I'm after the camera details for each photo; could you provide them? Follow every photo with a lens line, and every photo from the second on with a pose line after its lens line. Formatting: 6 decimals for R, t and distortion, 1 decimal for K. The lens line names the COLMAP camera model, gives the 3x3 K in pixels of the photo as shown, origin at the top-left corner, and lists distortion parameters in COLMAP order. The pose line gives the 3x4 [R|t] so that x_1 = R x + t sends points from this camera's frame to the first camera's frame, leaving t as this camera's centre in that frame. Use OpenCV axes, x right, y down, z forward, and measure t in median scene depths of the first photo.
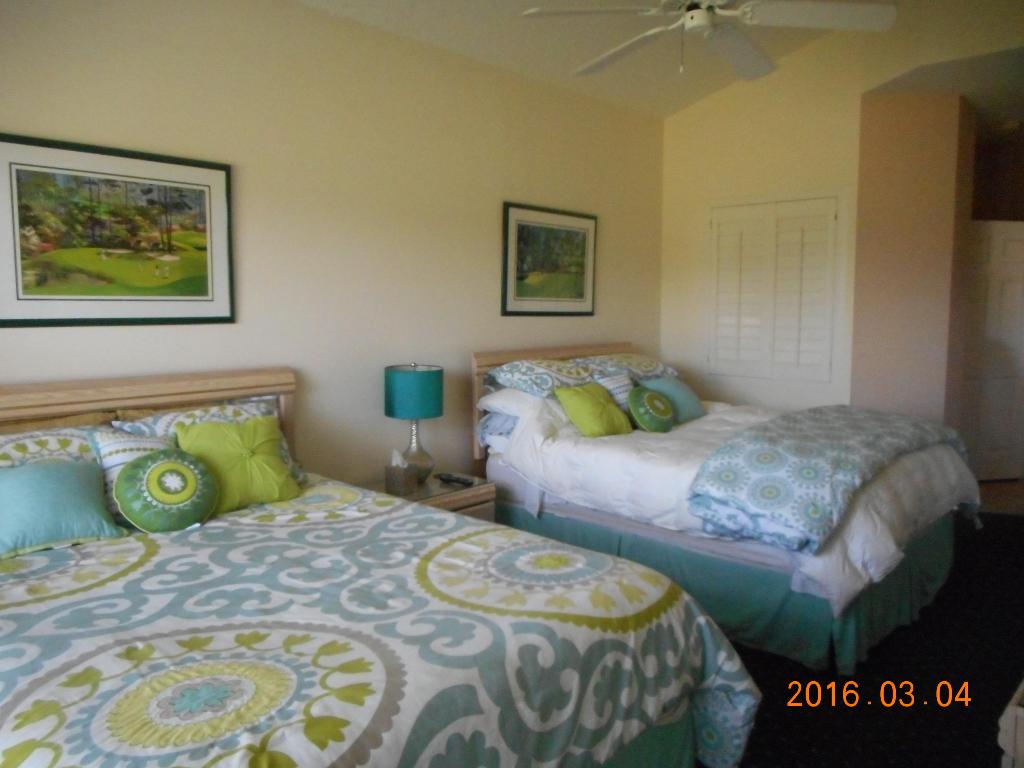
lens RADIAL K [[779.5, 0, 511.2], [0, 779.5, 385.6], [0, 0, 1]] dist [0.005625, 0.011834]
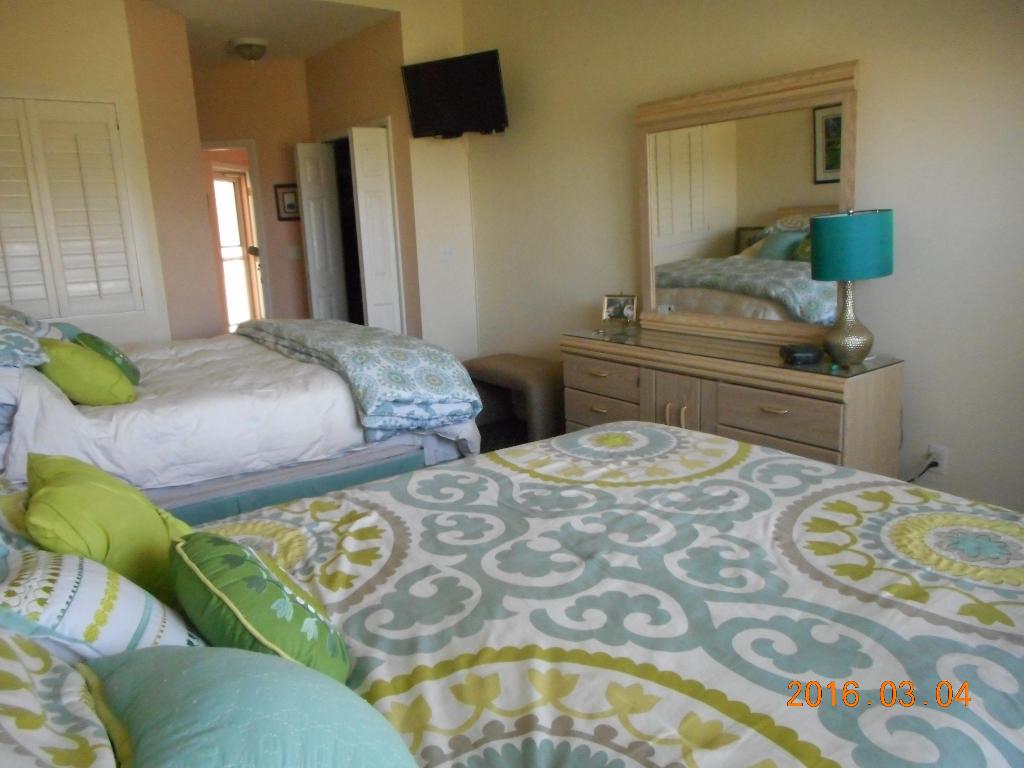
lens RADIAL K [[779.5, 0, 510.6], [0, 779.5, 379.2], [0, 0, 1]] dist [0.005625, 0.011834]
pose [[0.166056, -0.200125, 0.965596, -1.064469], [0.138919, 0.974173, 0.178013, -0.069981], [-0.976282, 0.104580, 0.189568, 1.002845]]
